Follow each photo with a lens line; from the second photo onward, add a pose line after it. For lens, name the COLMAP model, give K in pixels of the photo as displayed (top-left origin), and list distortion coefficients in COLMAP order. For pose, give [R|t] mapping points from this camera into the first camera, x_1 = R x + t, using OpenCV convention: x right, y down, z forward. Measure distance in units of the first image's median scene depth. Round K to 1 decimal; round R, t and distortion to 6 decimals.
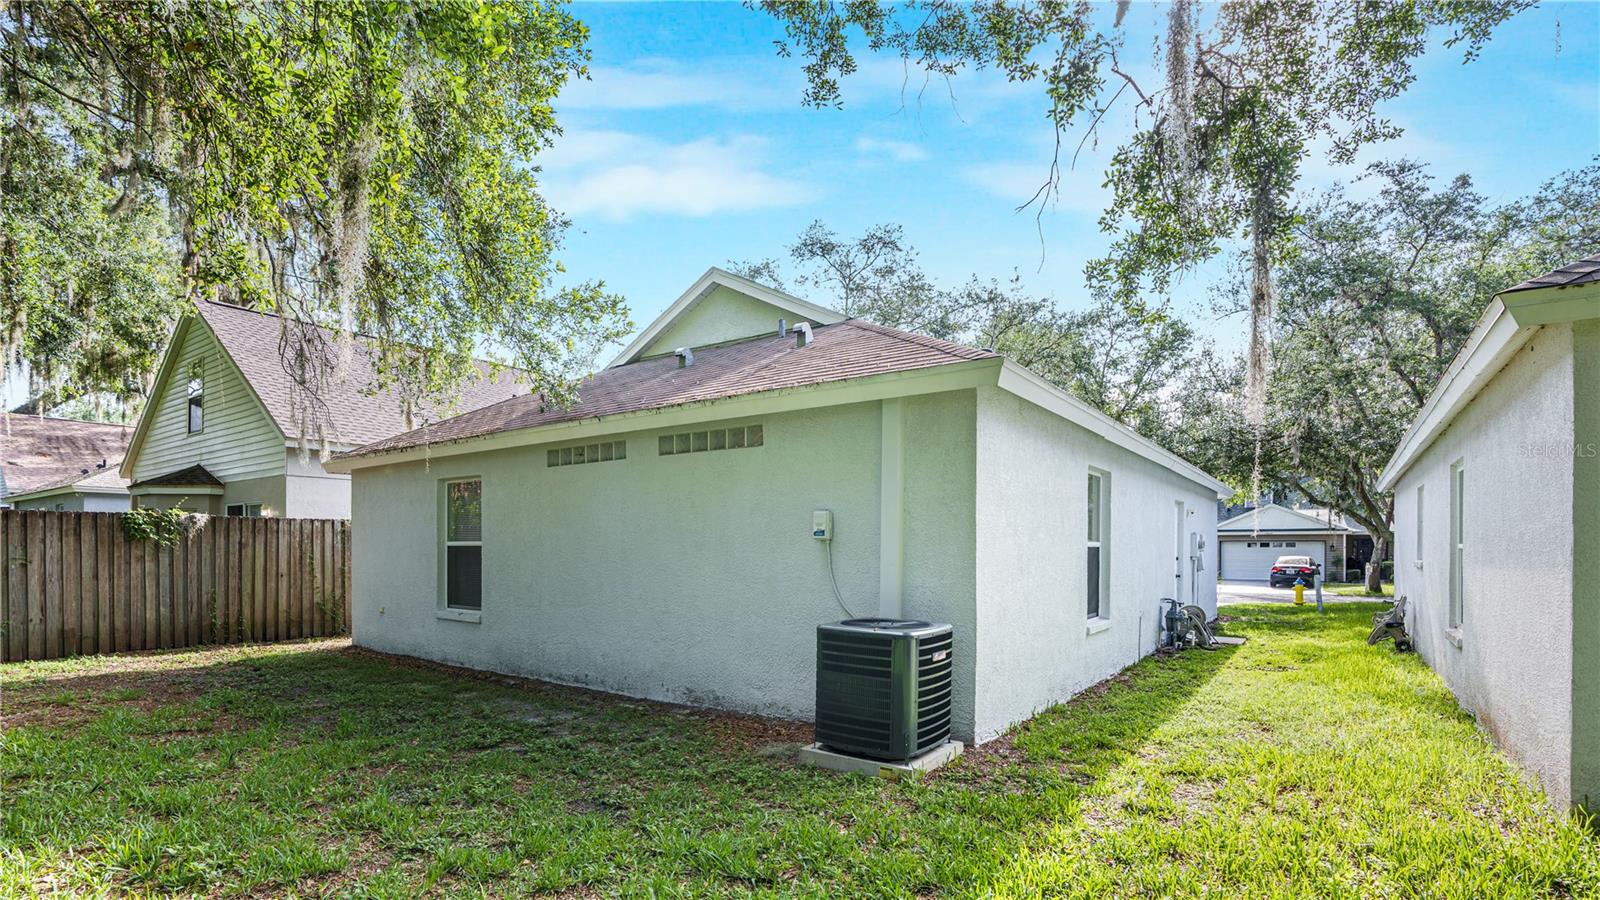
lens RADIAL K [[725.6, 0, 797.4], [0, 725.6, 533.0], [0, 0, 1]] dist [-0.052526, 0.018605]
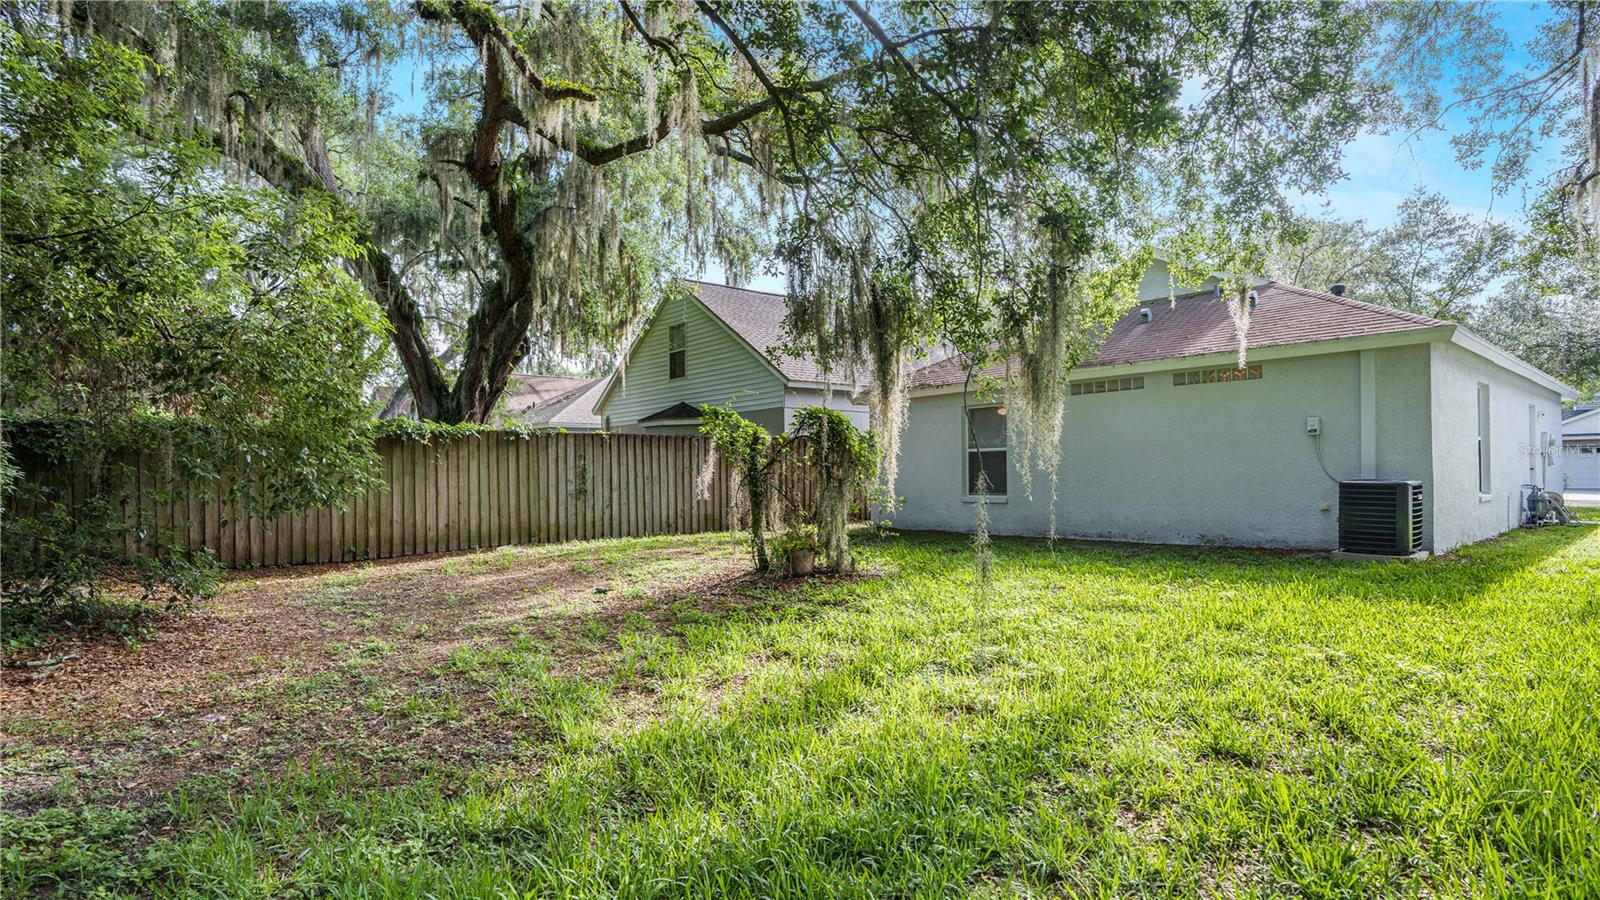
lens RADIAL K [[788.0, 0, 800.0], [0, 788.0, 450.0], [0, 0, 1]] dist [-0.063284, 0.026289]
pose [[0.974756, -0.022665, -0.222118, -0.494738], [0.020494, 0.999717, -0.012076, 0.027427], [0.222329, 0.007219, 0.974945, -0.660088]]
